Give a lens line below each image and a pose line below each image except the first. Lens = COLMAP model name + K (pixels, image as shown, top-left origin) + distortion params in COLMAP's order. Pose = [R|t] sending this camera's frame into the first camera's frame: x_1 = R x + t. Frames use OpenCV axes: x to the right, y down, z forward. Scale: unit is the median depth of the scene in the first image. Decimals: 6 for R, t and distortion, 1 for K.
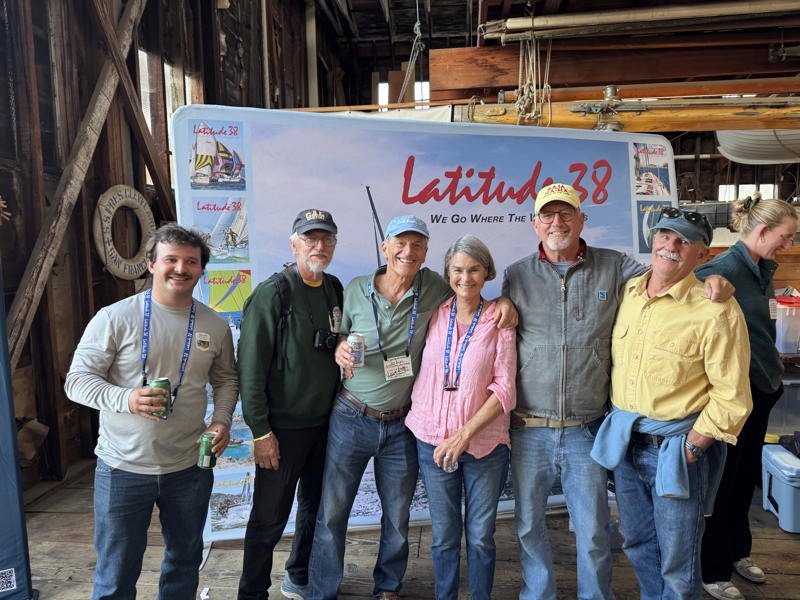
lens RADIAL K [[559.6, 0, 400.2], [0, 559.6, 300.3], [0, 0, 1]] dist [-0.000978, -0.001308]
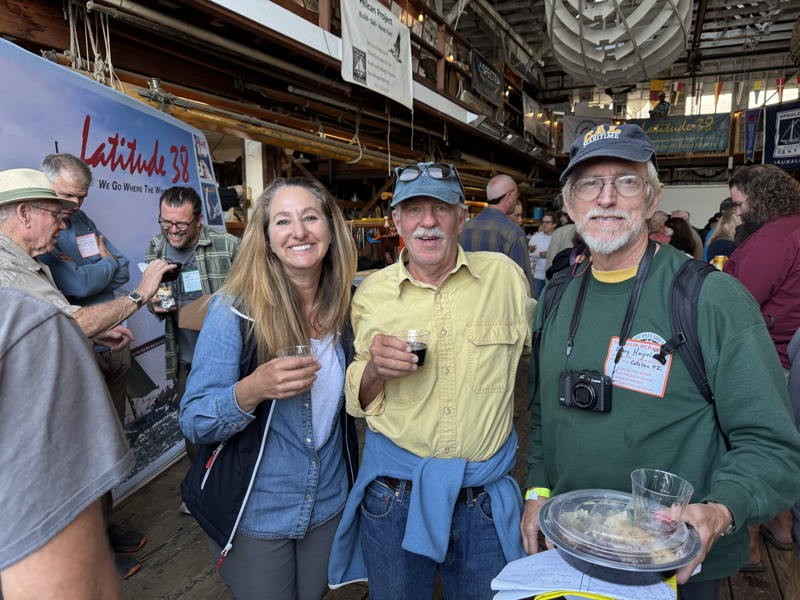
lens RADIAL K [[559.6, 0, 400.5], [0, 559.6, 299.4], [0, 0, 1]] dist [-0.000978, -0.001308]
pose [[0.361297, -0.103910, 0.926643, -0.662947], [0.081923, 0.993466, 0.079462, 0.019036], [-0.928845, 0.047204, 0.367449, 0.165394]]
